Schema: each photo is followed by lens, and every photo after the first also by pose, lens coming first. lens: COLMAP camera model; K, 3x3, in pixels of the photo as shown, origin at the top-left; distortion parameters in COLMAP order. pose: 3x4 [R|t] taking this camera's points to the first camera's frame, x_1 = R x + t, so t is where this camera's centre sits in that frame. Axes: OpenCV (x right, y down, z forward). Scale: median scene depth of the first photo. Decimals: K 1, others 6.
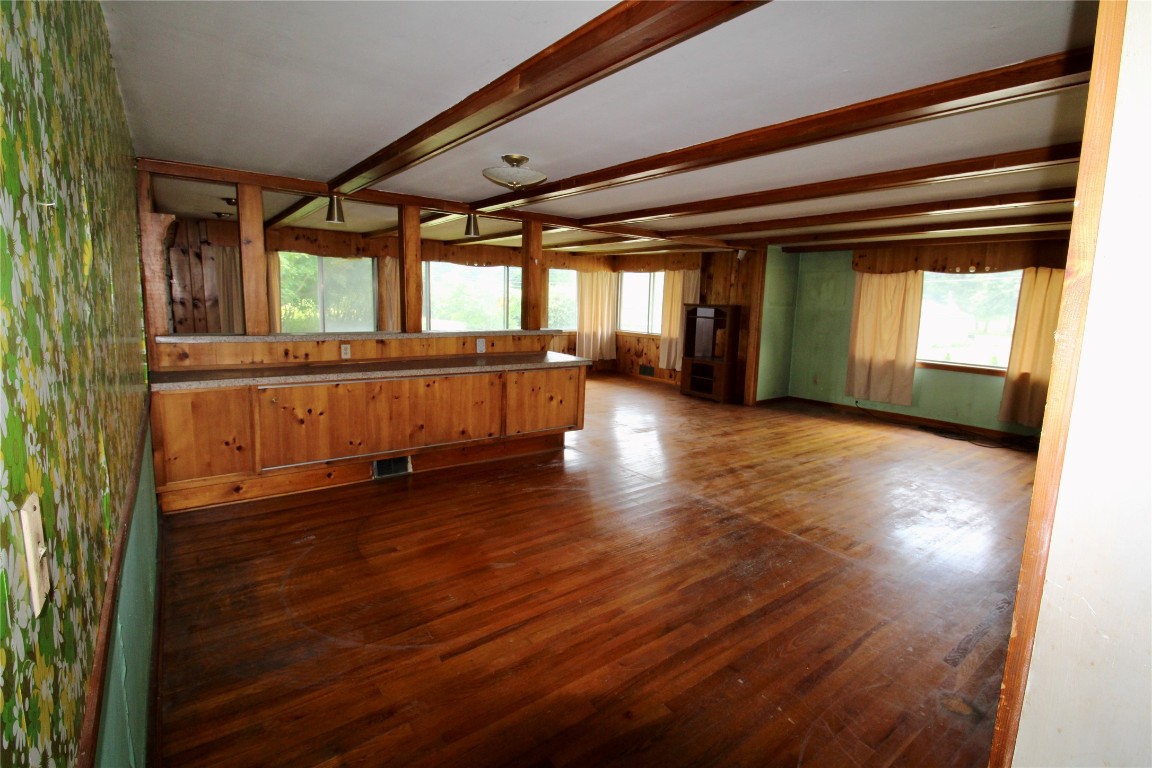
lens RADIAL K [[545.8, 0, 580.1], [0, 545.8, 378.6], [0, 0, 1]] dist [-0.004652, -0.008519]
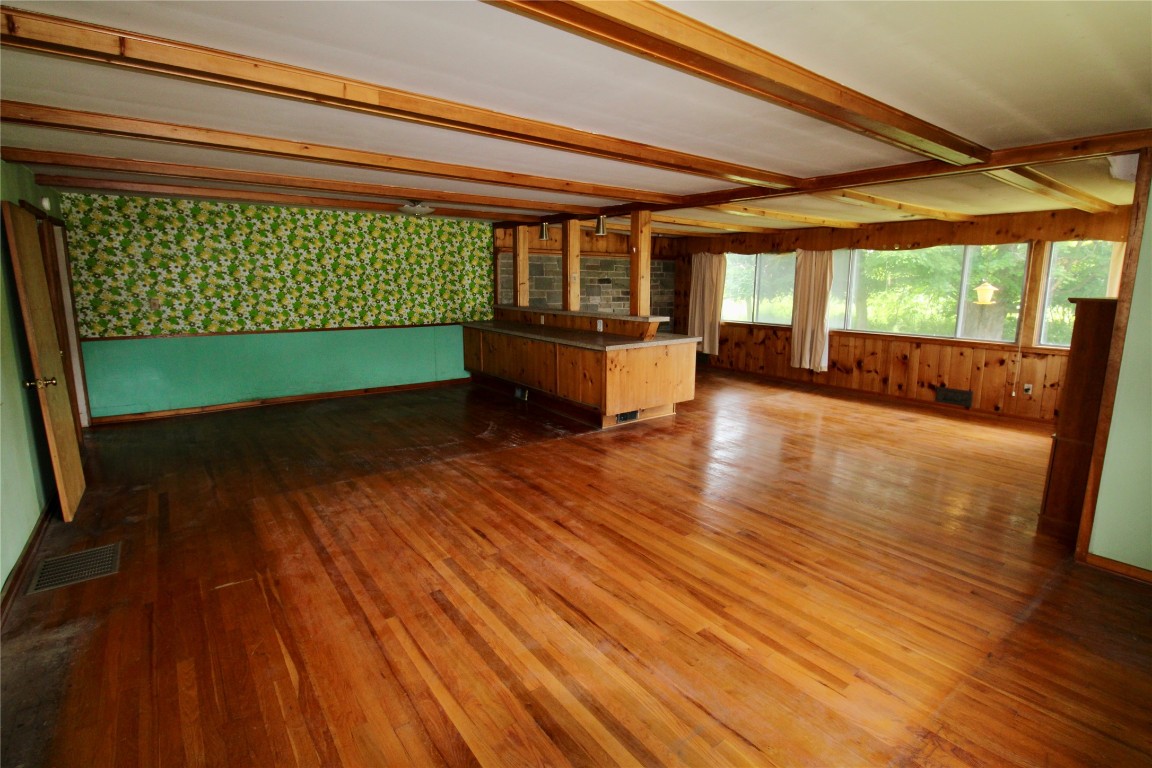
lens RADIAL K [[545.8, 0, 582.7], [0, 545.8, 381.4], [0, 0, 1]] dist [-0.004652, -0.008519]
pose [[0.008086, 0.153839, -0.988063, 1.124815], [-0.158438, 0.975811, 0.150635, -0.126640], [0.987336, 0.155328, 0.032264, 1.063523]]
